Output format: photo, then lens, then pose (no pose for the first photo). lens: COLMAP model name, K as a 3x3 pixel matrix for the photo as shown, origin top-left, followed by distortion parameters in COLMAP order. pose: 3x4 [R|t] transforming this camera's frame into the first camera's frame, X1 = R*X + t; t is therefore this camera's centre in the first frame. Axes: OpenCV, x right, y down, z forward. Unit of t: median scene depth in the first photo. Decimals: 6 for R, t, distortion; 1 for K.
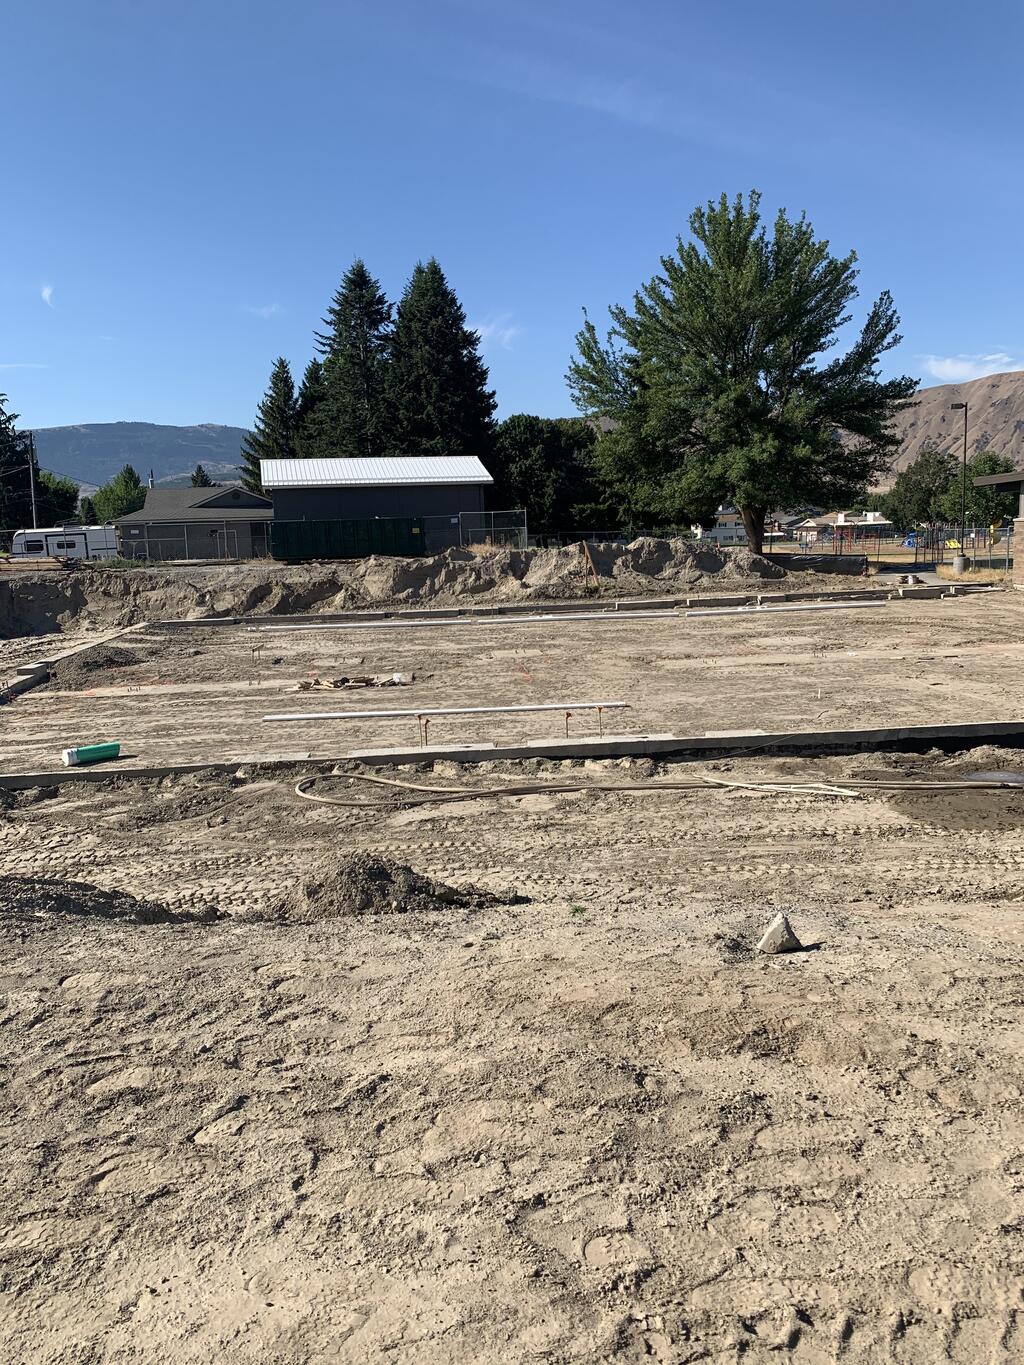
lens RADIAL K [[1018.6, 0, 512.7], [0, 1018.6, 692.9], [0, 0, 1]] dist [0.006862, -0.006862]
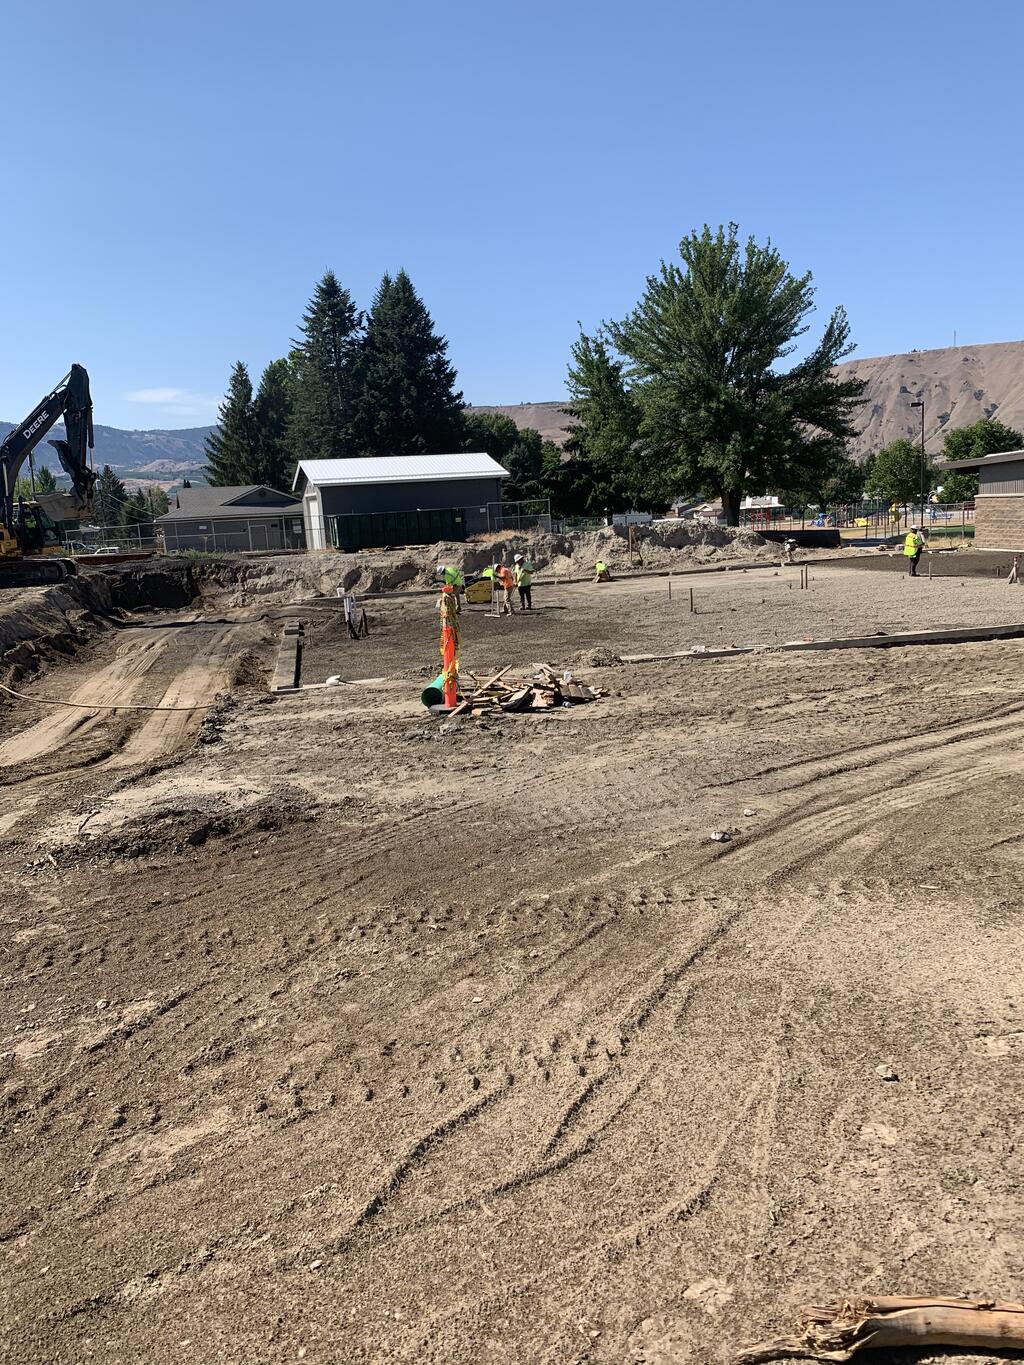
lens RADIAL K [[1018.6, 0, 501.6], [0, 1018.6, 678.4], [0, 0, 1]] dist [0.006862, -0.006862]
pose [[0.994436, -0.042303, 0.096475, -0.145990], [0.042858, 0.999074, -0.003692, 0.021677], [-0.096229, 0.007806, 0.995329, -0.123132]]
